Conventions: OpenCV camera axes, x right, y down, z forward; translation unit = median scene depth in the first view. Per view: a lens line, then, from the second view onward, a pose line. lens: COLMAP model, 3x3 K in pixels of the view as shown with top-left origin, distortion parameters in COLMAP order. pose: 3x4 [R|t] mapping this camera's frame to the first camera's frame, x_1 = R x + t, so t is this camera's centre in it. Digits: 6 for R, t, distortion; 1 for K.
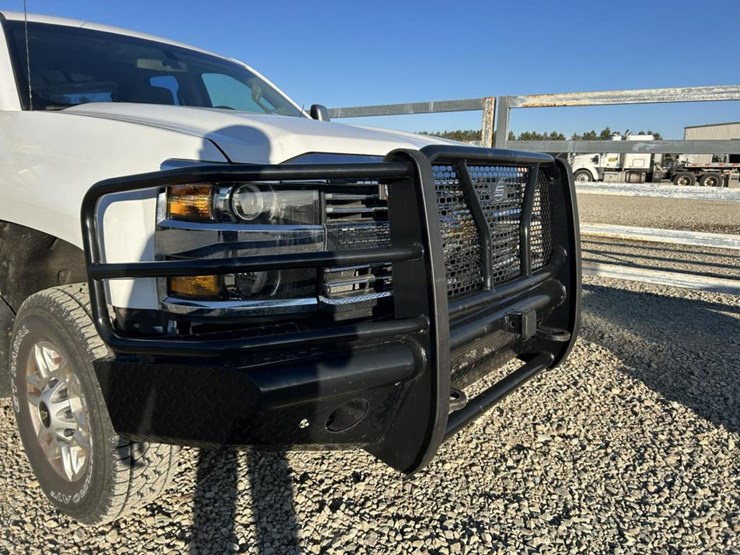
lens RADIAL K [[545.7, 0, 393.2], [0, 545.7, 293.3], [0, 0, 1]] dist [0.024666, -0.034475]
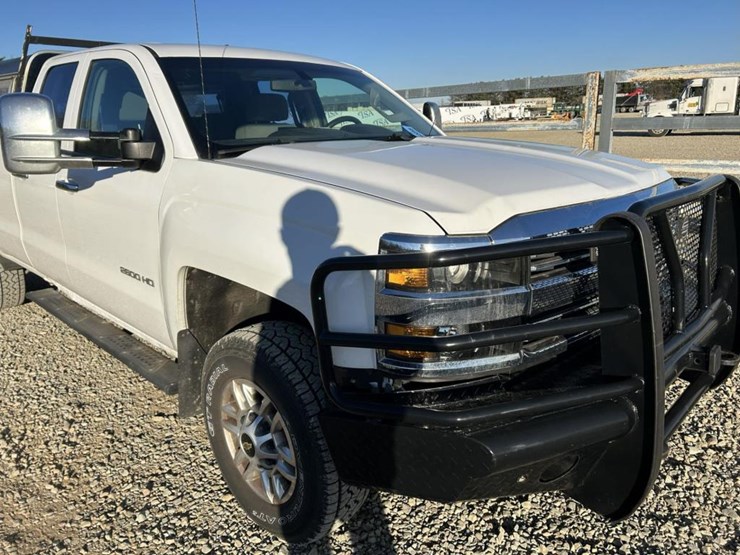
lens RADIAL K [[545.7, 0, 384.3], [0, 545.7, 286.8], [0, 0, 1]] dist [0.024666, -0.034475]
pose [[0.993742, -0.023176, -0.109270, -0.211103], [0.031192, 0.996900, 0.072230, -0.150490], [0.107257, -0.075186, 0.991384, -0.035260]]
